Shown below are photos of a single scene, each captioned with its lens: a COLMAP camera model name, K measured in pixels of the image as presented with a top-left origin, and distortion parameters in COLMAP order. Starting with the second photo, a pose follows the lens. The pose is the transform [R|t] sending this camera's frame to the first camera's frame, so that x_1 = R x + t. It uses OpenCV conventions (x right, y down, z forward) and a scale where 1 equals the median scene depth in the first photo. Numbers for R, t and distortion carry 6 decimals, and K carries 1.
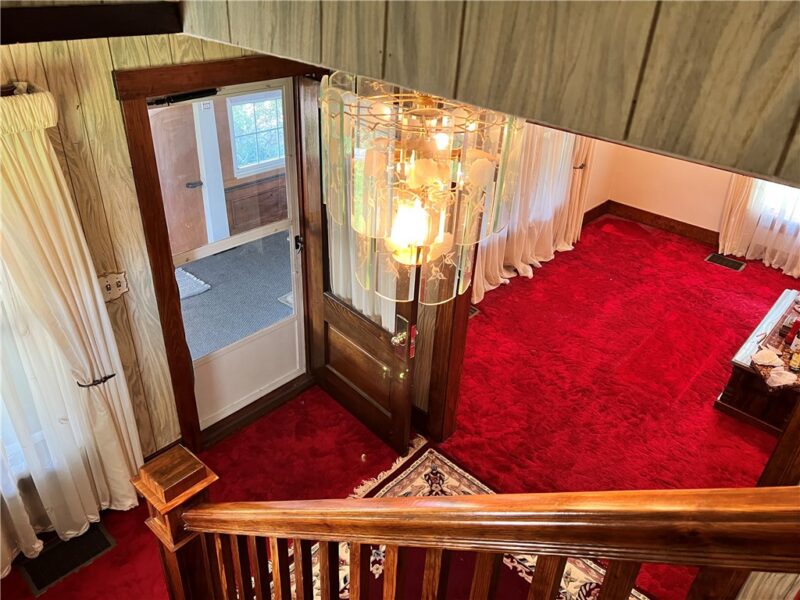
lens RADIAL K [[598.8, 0, 400.0], [0, 598.8, 300.0], [0, 0, 1]] dist [0.095837, -0.114844]
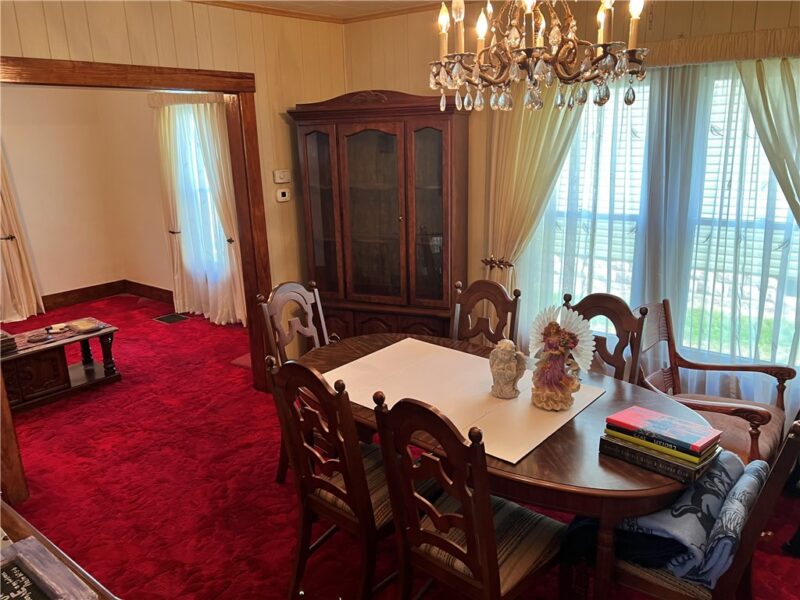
lens RADIAL K [[598.8, 0, 400.0], [0, 598.8, 300.0], [0, 0, 1]] dist [0.095837, -0.114844]
pose [[0.995903, -0.083955, 0.033607, 0.916177], [0.089915, 0.958974, -0.268857, 0.218096], [-0.009657, 0.270777, 0.962594, 0.037648]]
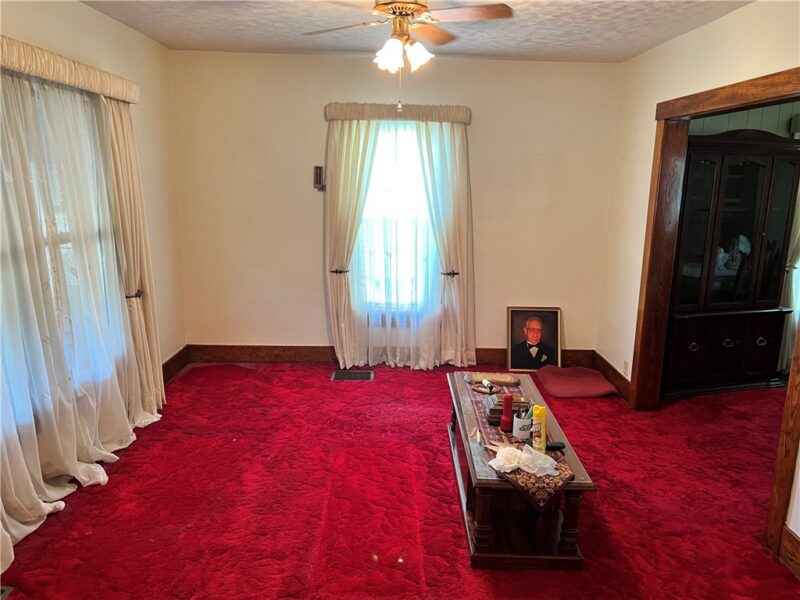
lens RADIAL K [[598.8, 0, 400.0], [0, 598.8, 300.0], [0, 0, 1]] dist [0.095837, -0.114844]
pose [[0.733126, -0.172053, 0.657970, 0.071524], [0.363533, 0.916794, -0.165325, 0.000684], [-0.574778, 0.360398, 0.734673, 0.350040]]
